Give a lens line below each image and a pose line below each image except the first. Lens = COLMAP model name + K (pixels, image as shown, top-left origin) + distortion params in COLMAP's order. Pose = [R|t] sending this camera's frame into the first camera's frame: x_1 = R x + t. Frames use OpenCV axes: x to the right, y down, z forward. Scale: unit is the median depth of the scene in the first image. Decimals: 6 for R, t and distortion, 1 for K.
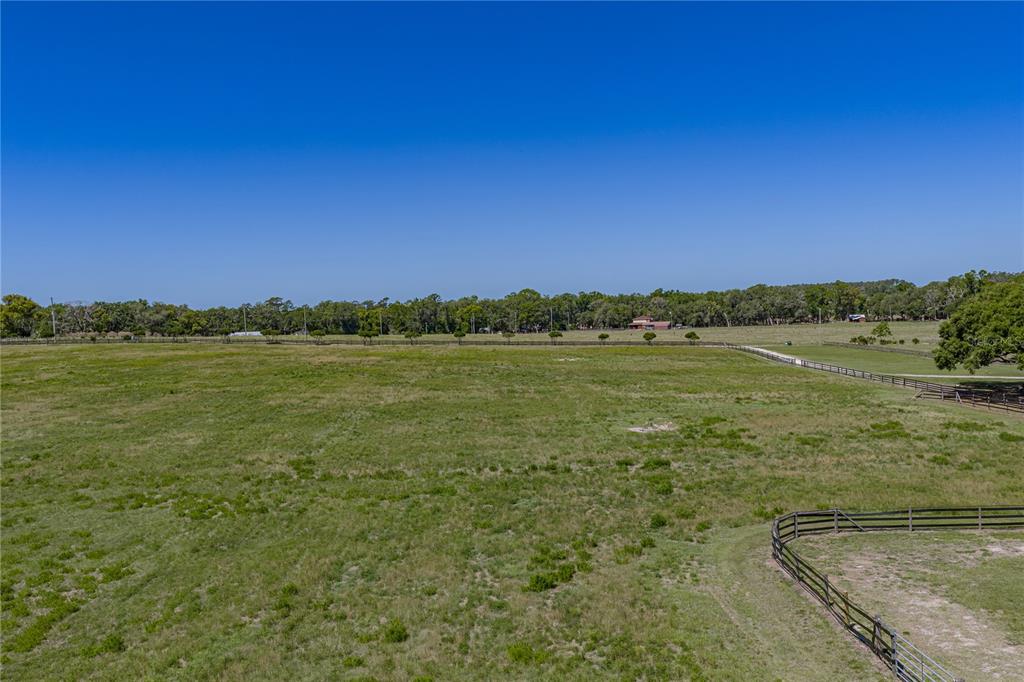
lens RADIAL K [[908.9, 0, 512.0], [0, 908.9, 341.0], [0, 0, 1]] dist [0.028077, 0.002993]
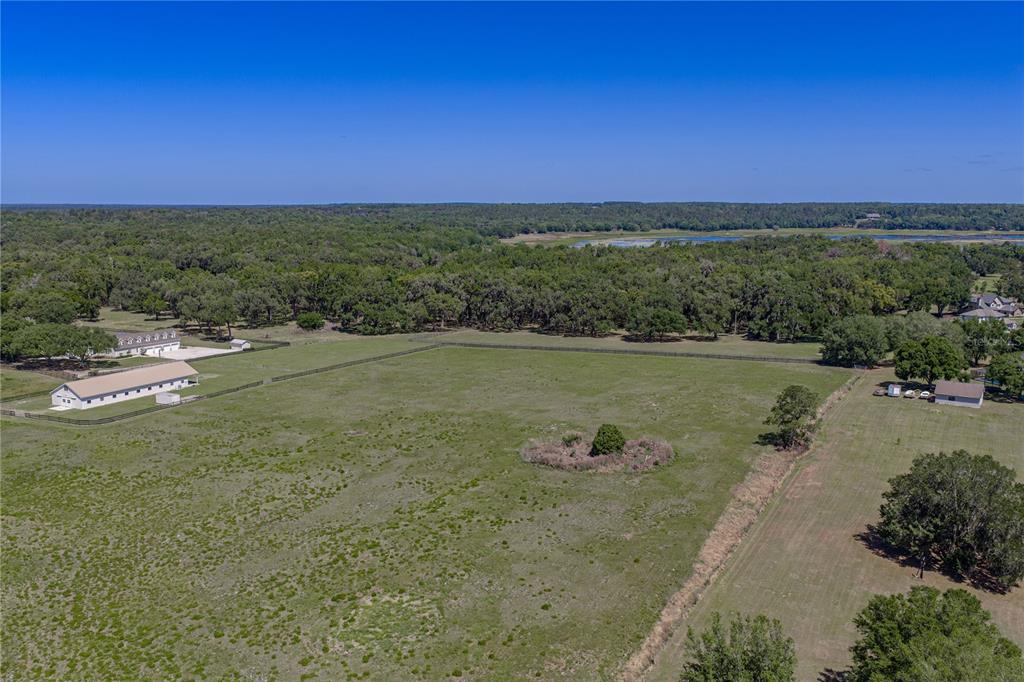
lens RADIAL K [[860.3, 0, 512.0], [0, 860.3, 341.0], [0, 0, 1]] dist [0.025199, 0.007204]
pose [[0.455857, -0.098779, 0.884555, -1.477589], [0.008740, 0.994271, 0.106528, -0.369676], [-0.890010, -0.040831, 0.454109, -2.185592]]
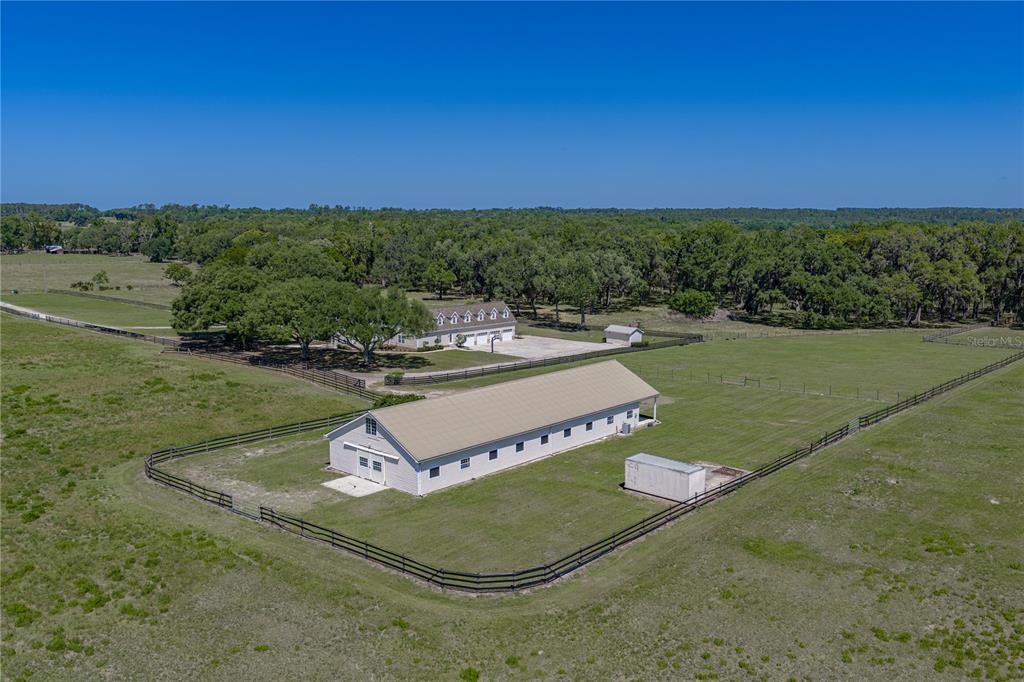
lens RADIAL K [[854.2, 0, 512.0], [0, 854.2, 341.0], [0, 0, 1]] dist [0.020752, 0.011946]
pose [[0.648094, -0.067972, 0.758521, -0.302473], [-0.005792, 0.995540, 0.094160, -0.120296], [-0.761538, -0.065418, 0.644810, -0.391799]]
